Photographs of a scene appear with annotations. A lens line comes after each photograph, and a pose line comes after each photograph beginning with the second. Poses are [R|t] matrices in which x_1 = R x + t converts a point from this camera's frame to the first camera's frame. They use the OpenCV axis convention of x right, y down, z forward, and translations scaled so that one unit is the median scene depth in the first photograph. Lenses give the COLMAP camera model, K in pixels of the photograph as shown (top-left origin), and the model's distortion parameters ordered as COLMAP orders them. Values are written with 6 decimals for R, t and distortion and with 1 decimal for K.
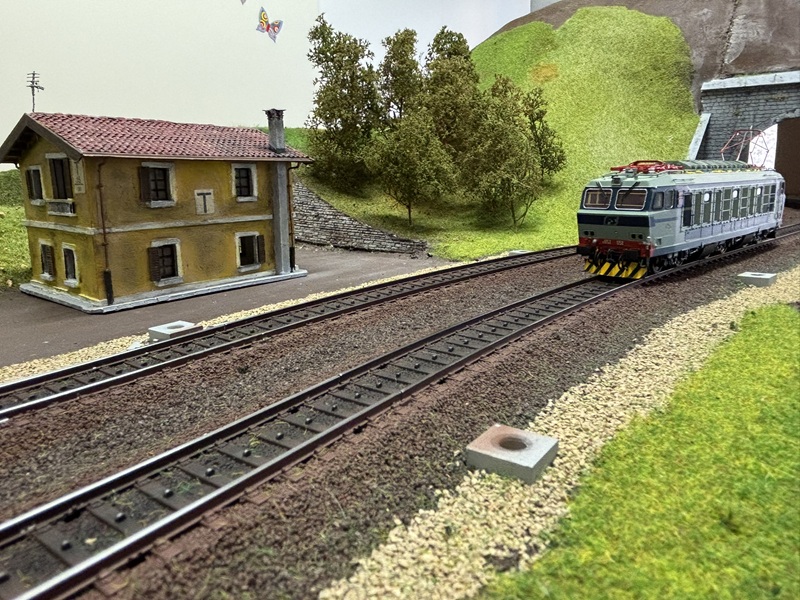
lens RADIAL K [[550.9, 0, 400.0], [0, 550.9, 300.0], [0, 0, 1]] dist [0.005309, 0.001128]
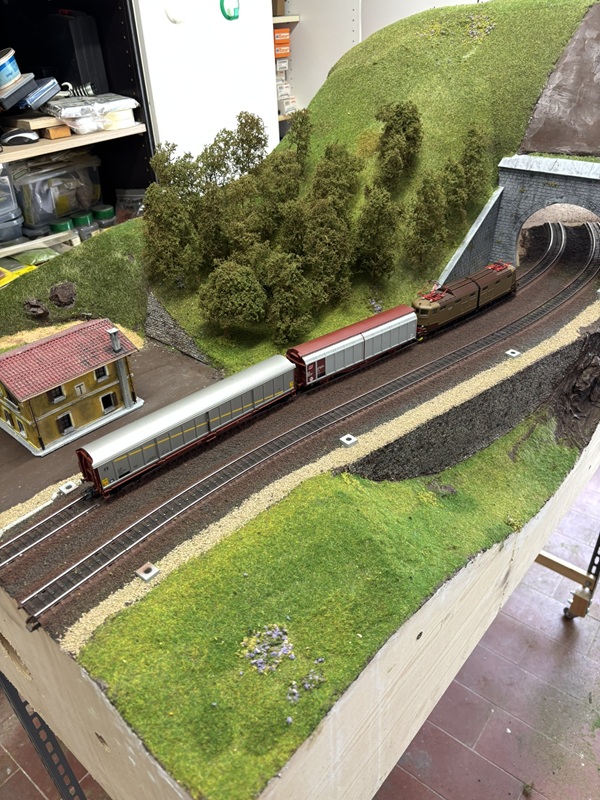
lens RADIAL K [[604.6, 0, 300.0], [0, 604.6, 400.0], [0, 0, 1]] dist [-0.003787, -0.001435]
pose [[0.995031, 0.031526, -0.094447, 0.636450], [0.005772, 0.928692, 0.370806, -0.948233], [0.099402, -0.369508, 0.923895, -0.936674]]
